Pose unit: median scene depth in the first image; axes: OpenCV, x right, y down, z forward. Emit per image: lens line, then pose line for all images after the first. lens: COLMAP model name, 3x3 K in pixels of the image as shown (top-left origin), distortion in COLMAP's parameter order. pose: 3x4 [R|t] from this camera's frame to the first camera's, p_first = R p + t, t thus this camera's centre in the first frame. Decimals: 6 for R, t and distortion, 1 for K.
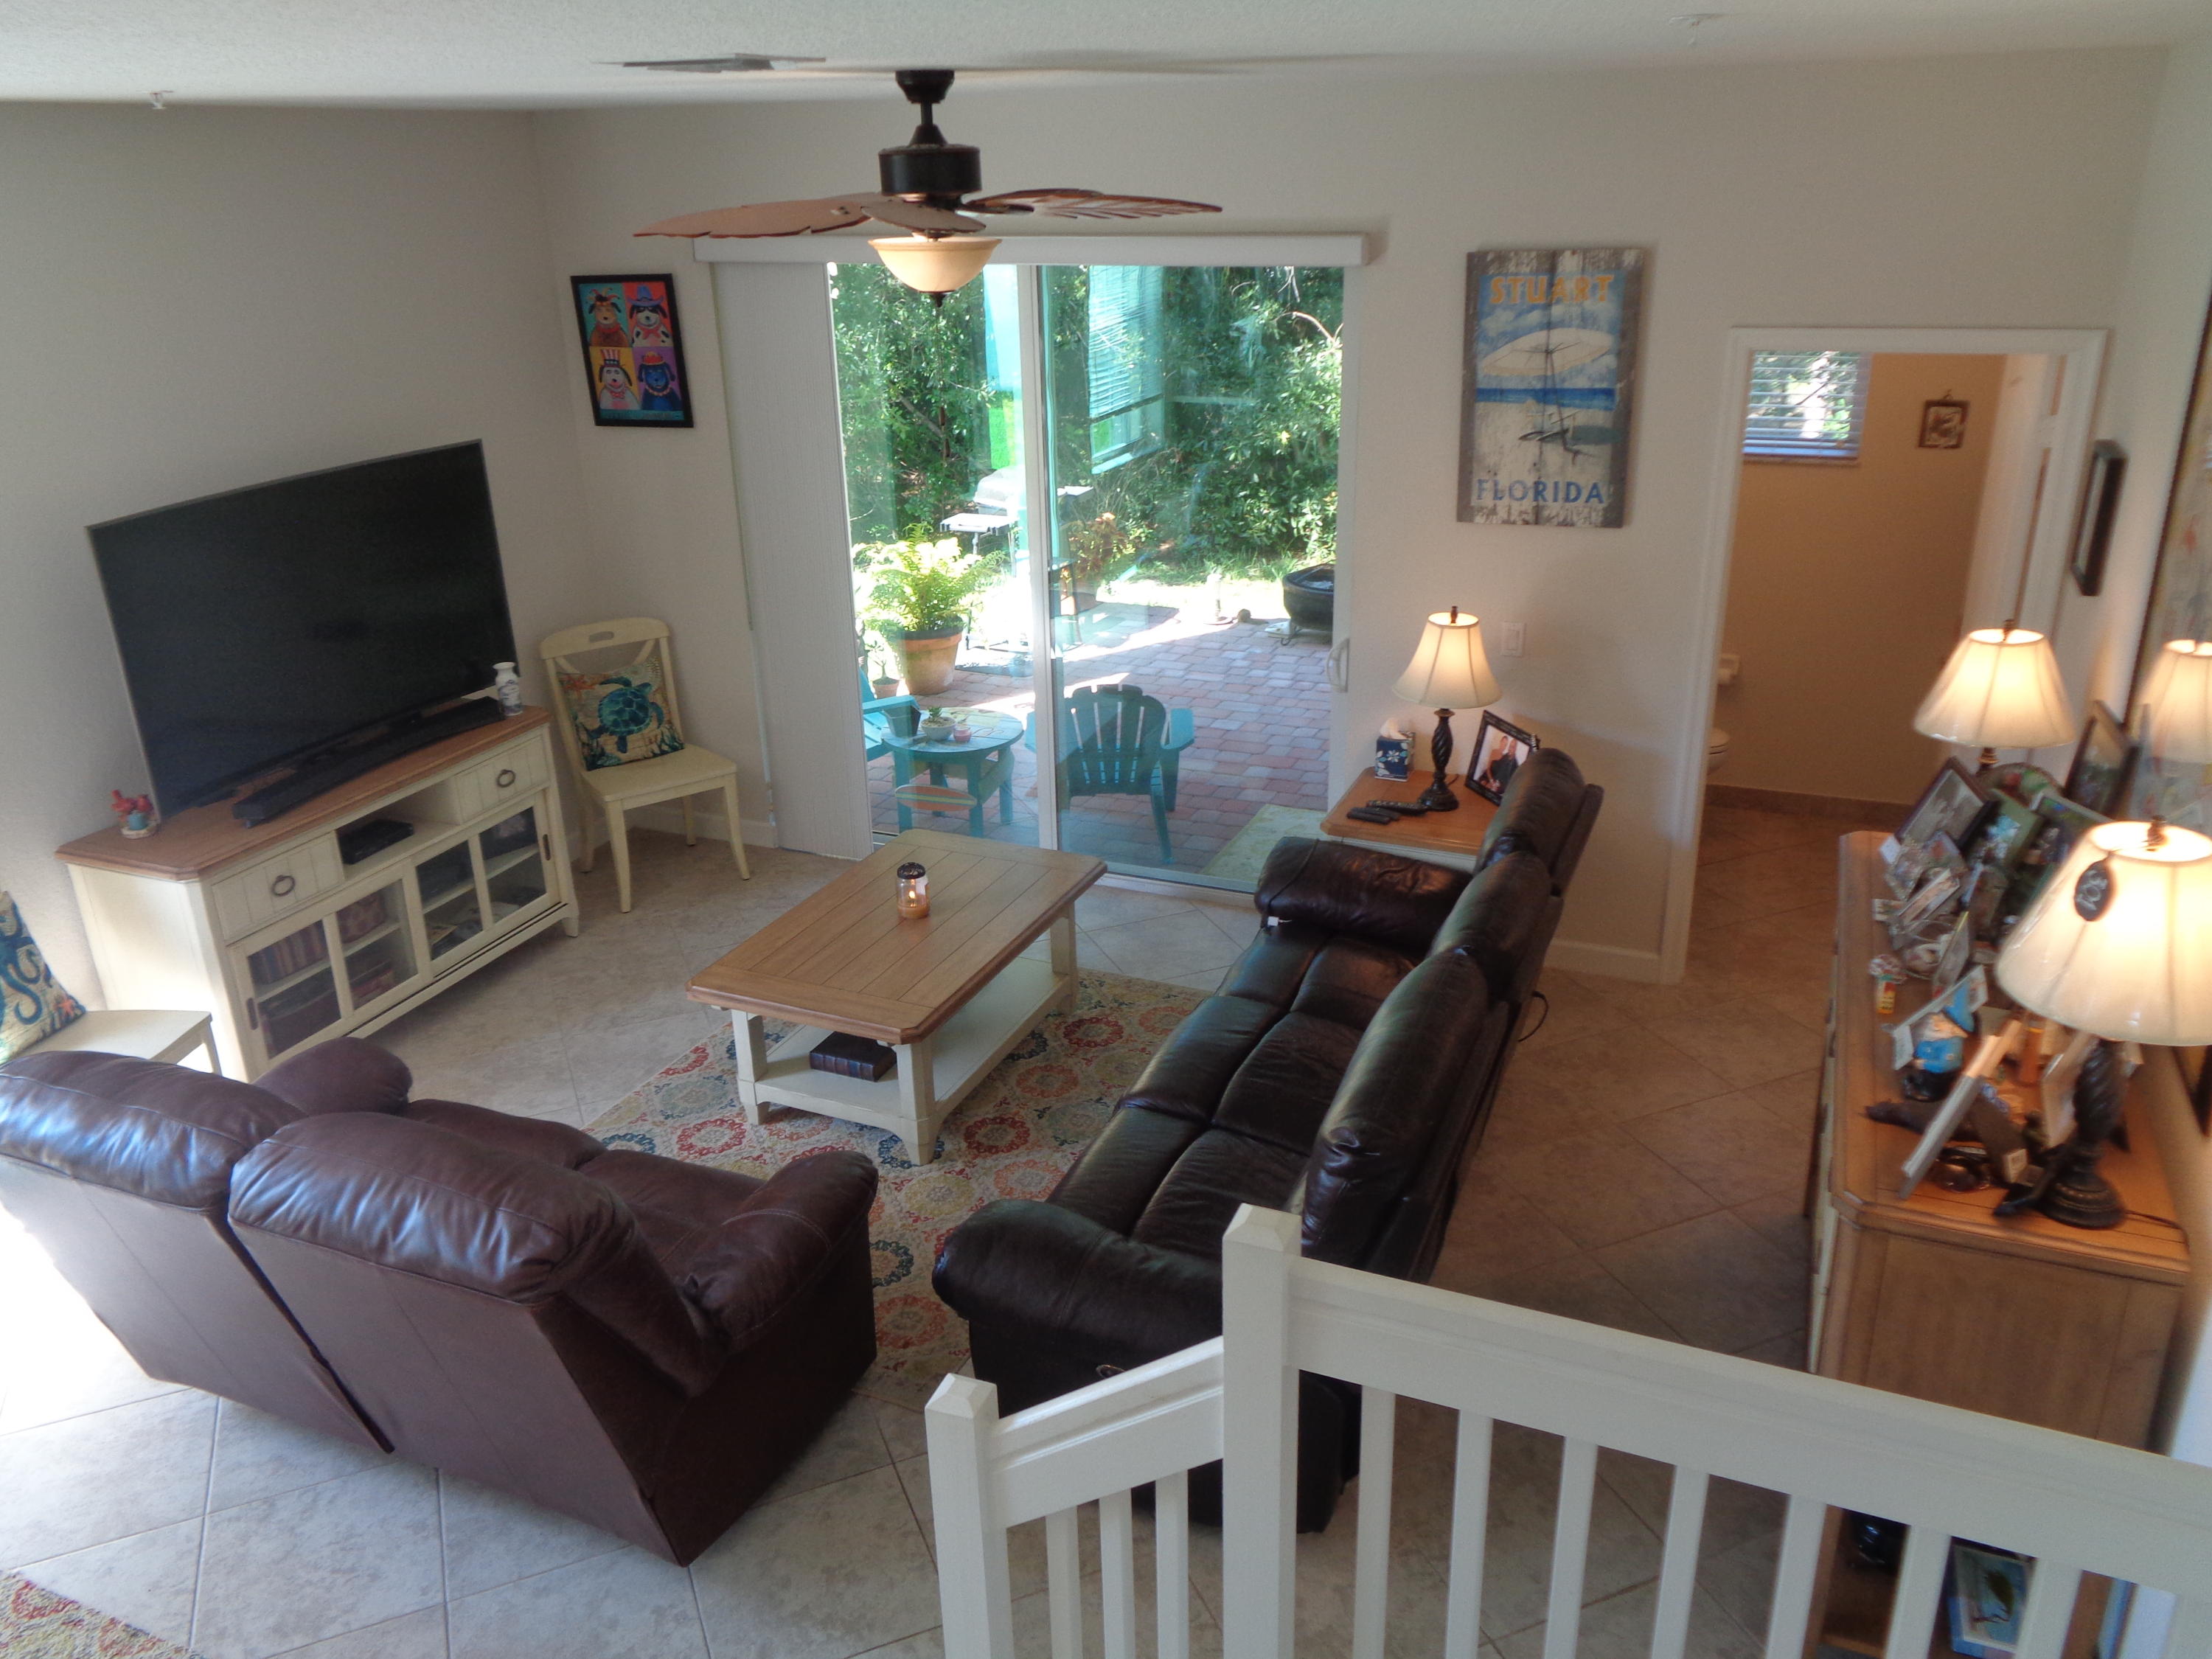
lens RADIAL K [[1675.9, 0, 1106.8], [0, 1675.9, 822.1], [0, 0, 1]] dist [-0.000799, 0.005720]
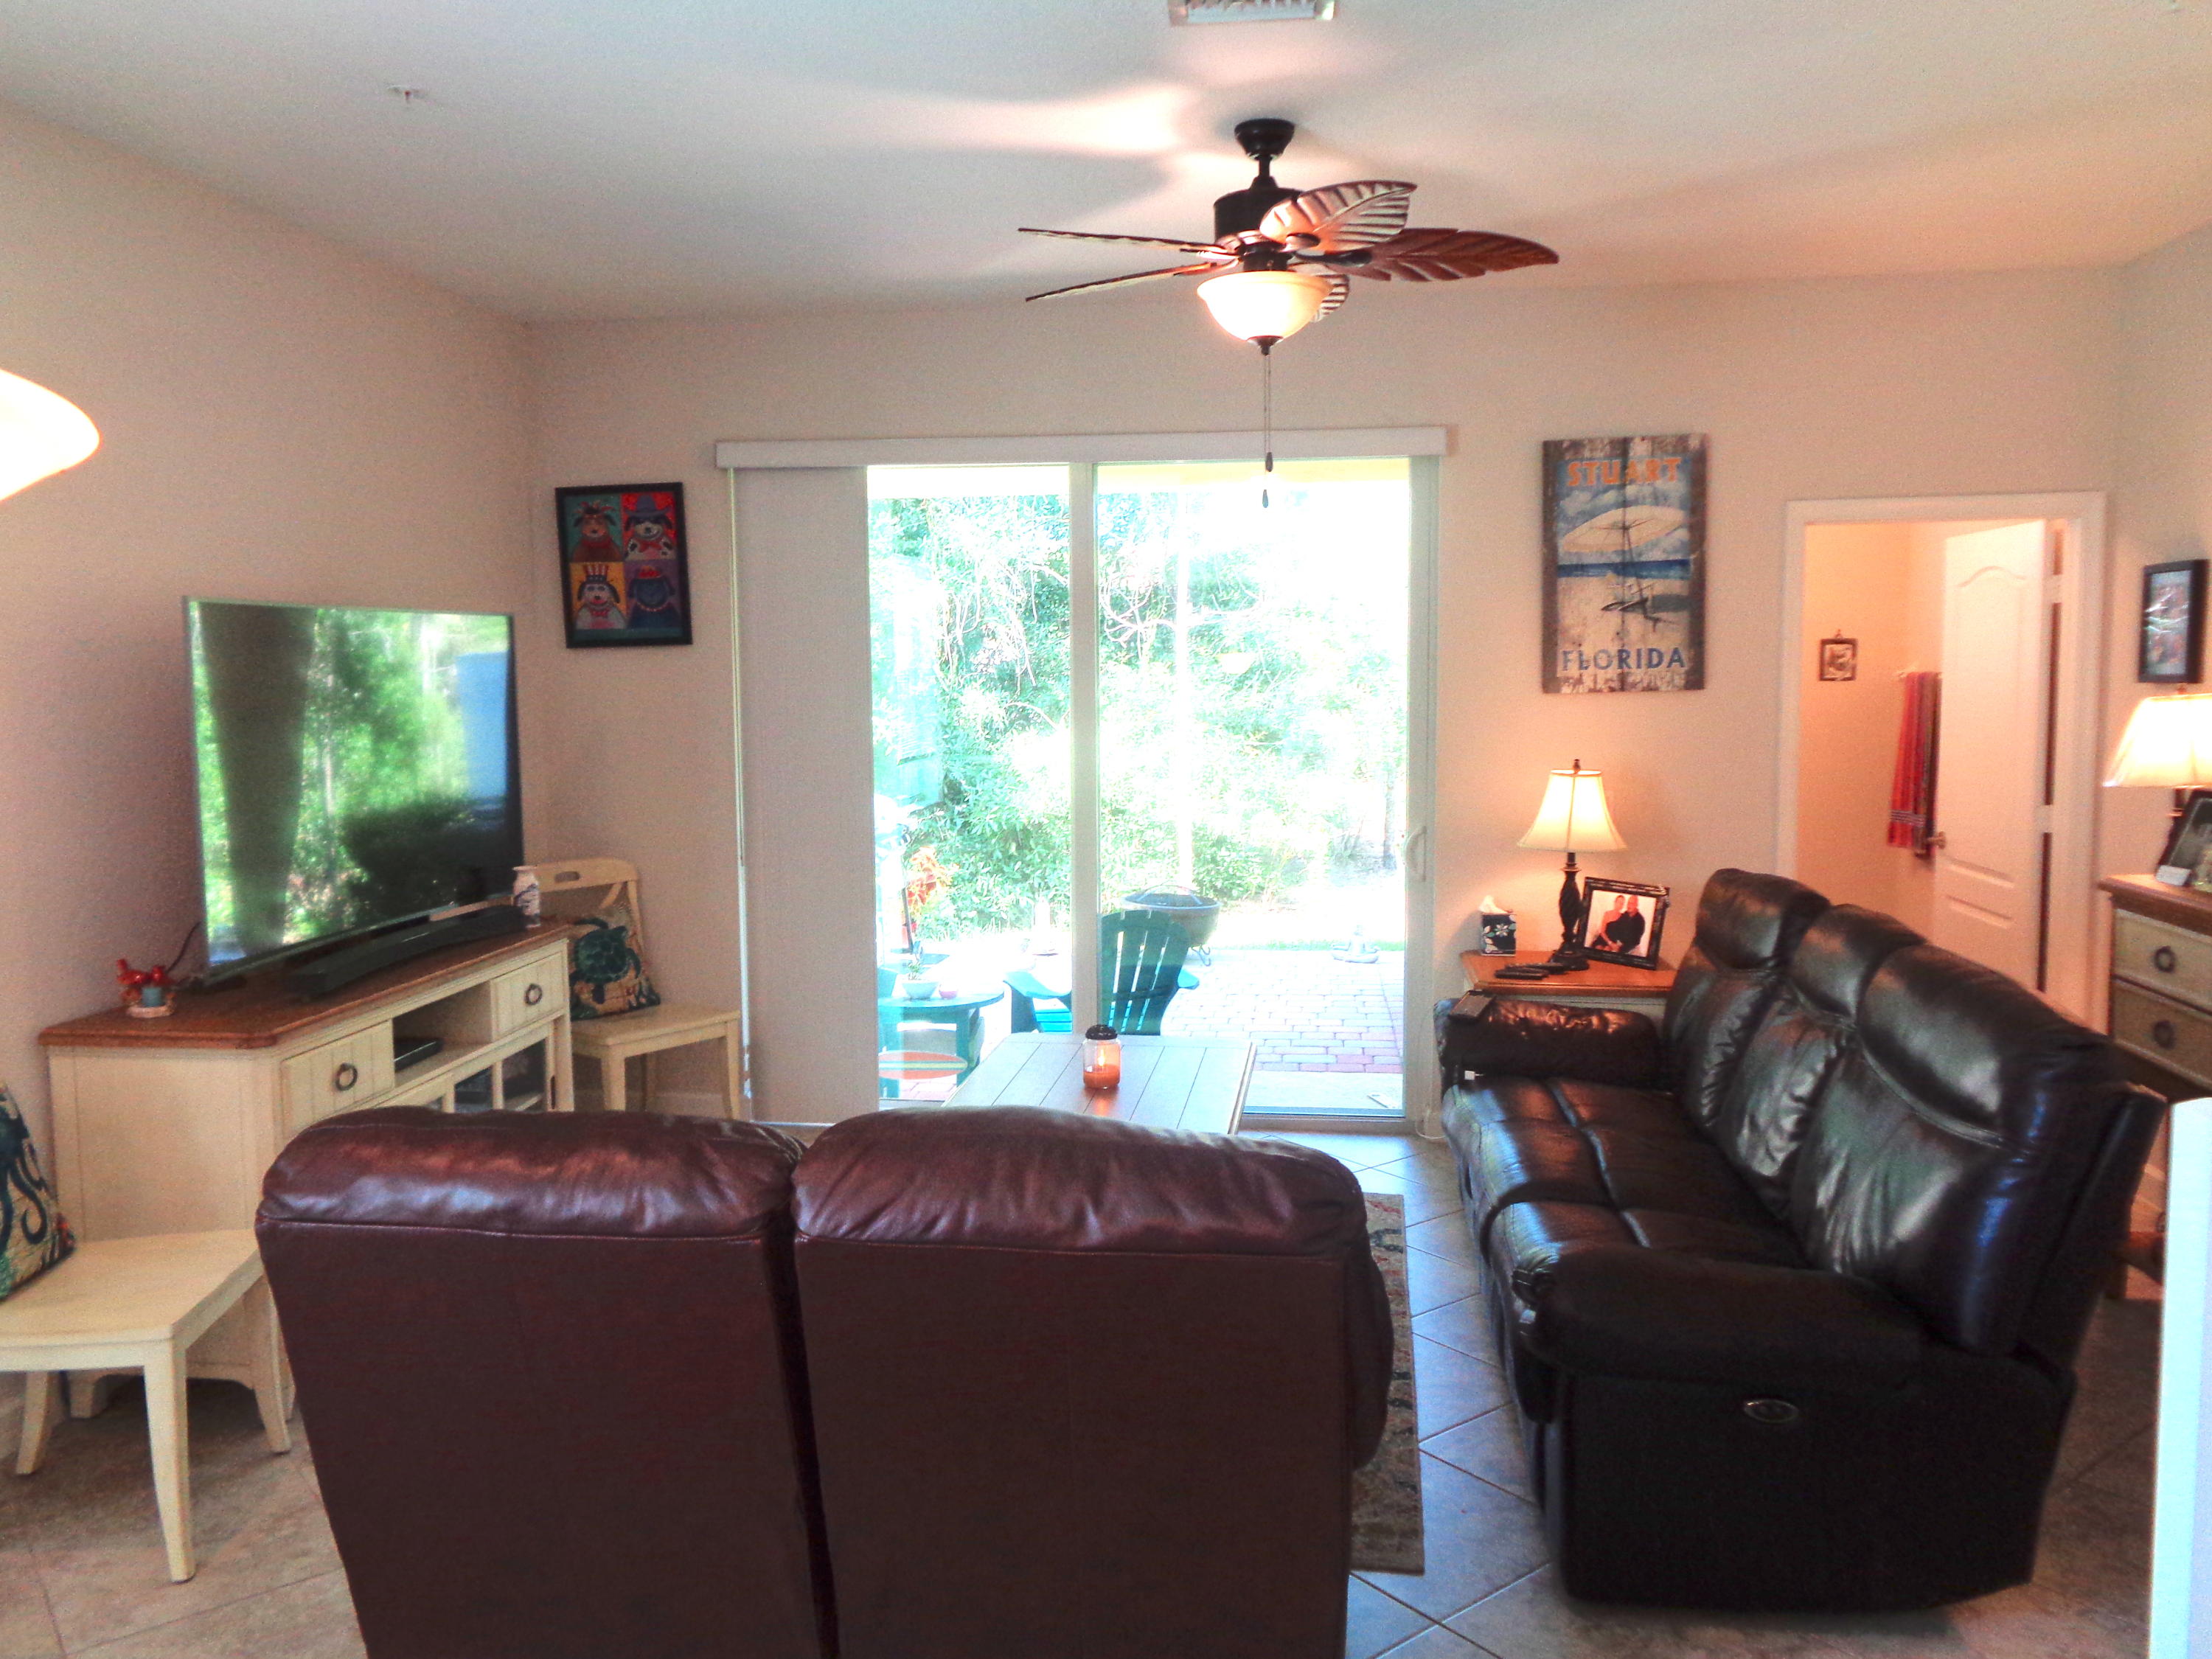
lens RADIAL K [[1665.0, 0, 1099.9], [0, 1665.0, 811.0], [0, 0, 1]] dist [-0.002304, 0.031995]
pose [[0.963423, -0.010223, 0.267792, -0.334927], [0.087647, 0.956336, -0.278818, 0.154002], [-0.253249, 0.292091, 0.922252, 0.152100]]
